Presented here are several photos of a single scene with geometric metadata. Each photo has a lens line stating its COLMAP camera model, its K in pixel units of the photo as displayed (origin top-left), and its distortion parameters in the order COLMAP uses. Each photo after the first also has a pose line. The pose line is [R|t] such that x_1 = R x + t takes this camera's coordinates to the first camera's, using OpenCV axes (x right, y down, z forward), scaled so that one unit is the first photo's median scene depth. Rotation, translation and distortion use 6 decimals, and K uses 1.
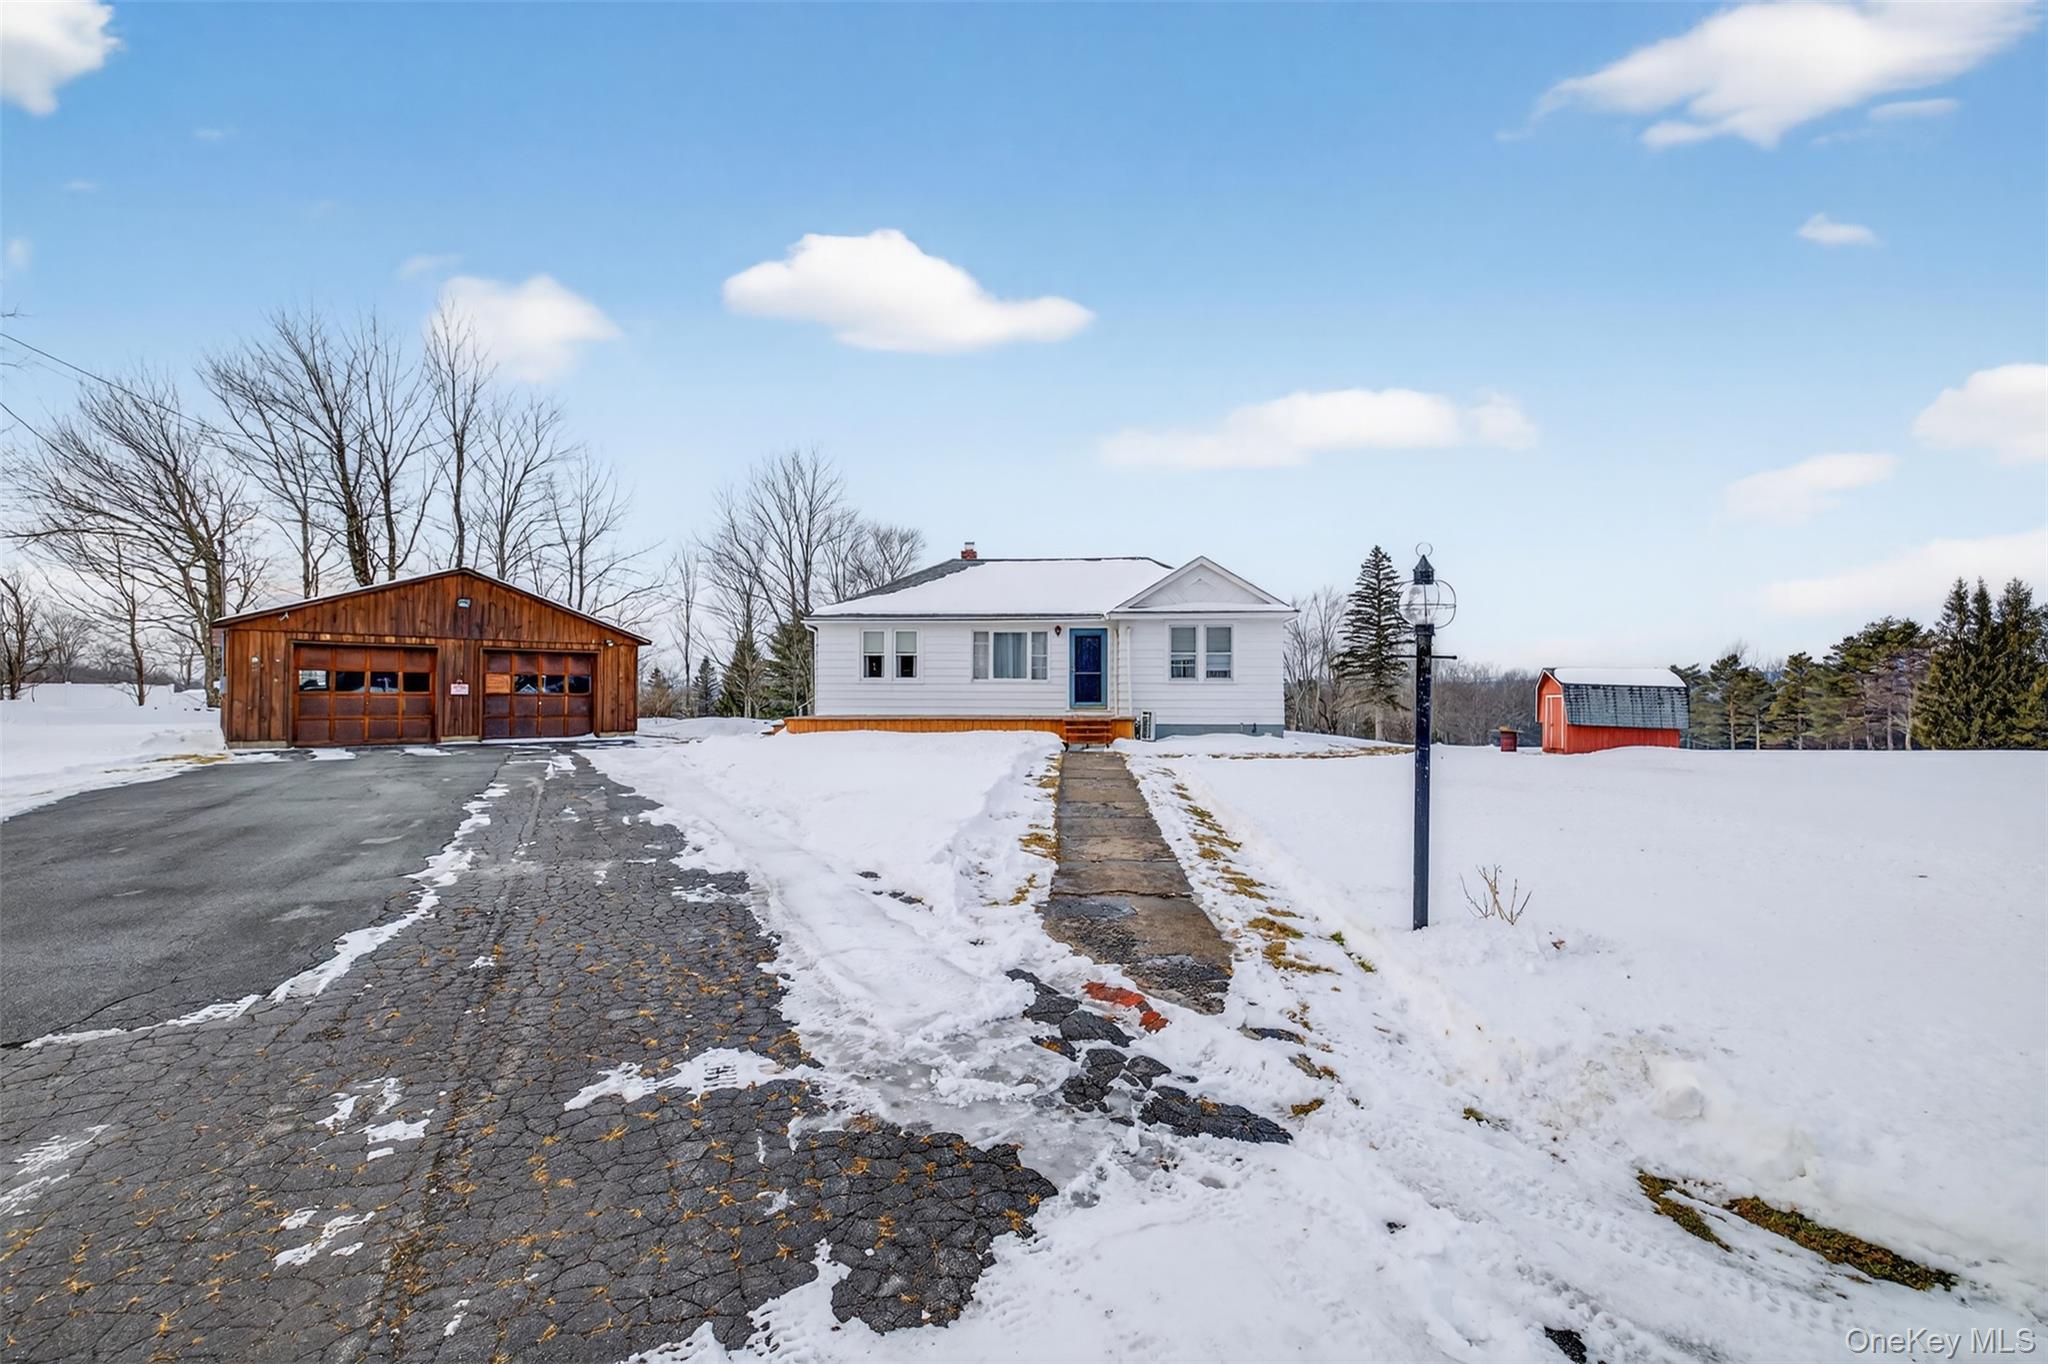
lens RADIAL K [[893.7, 0, 1024.0], [0, 893.7, 682.0], [0, 0, 1]] dist [0.030115, 0.000124]
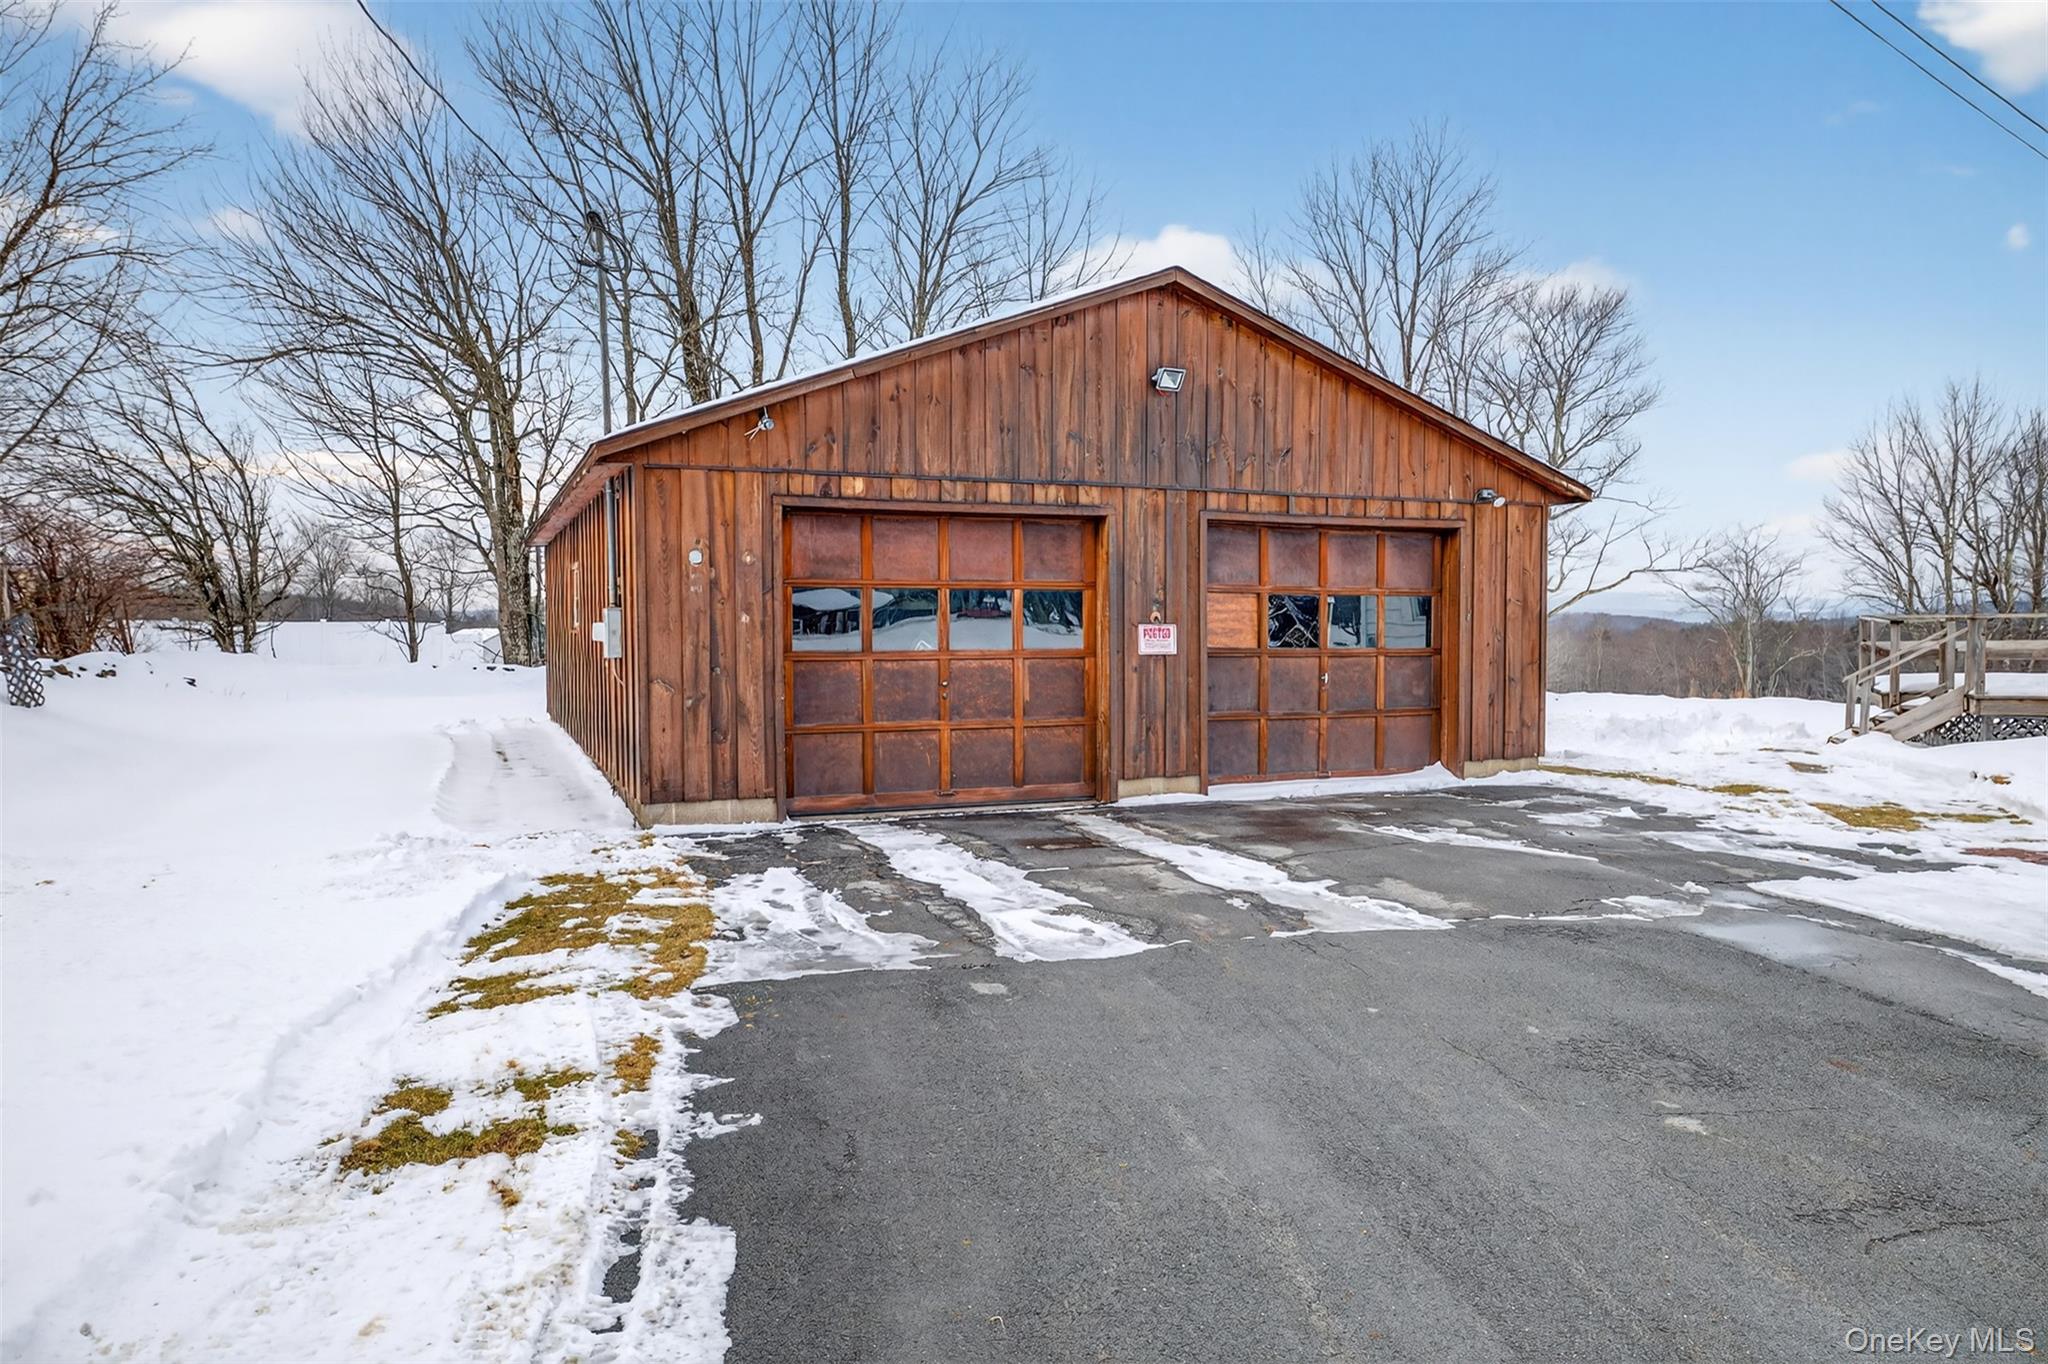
lens RADIAL K [[1338.7, 0, 1024.0], [0, 1338.7, 682.0], [0, 0, 1]] dist [-0.001424, -0.001152]
pose [[0.946641, 0.006850, -0.322217, -0.465877], [0.011448, 0.998429, 0.054857, -0.003573], [0.322087, -0.055618, 0.945075, 0.468971]]
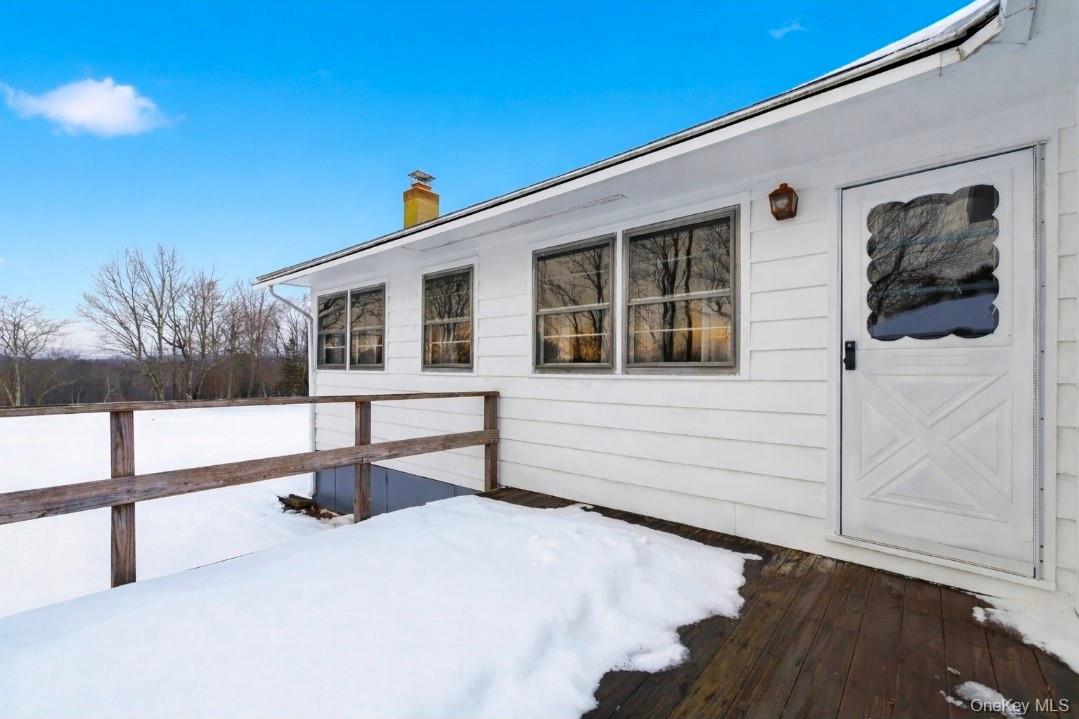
lens RADIAL K [[457.2, 0, 539.5], [0, 457.2, 359.5], [0, 0, 1]] dist [-0.001749, -0.000685]
pose [[0.576348, 0.011217, 0.817128, -0.225269], [-0.013874, 0.999896, -0.003940, 0.010265], [-0.817087, -0.009066, 0.576443, 1.210983]]
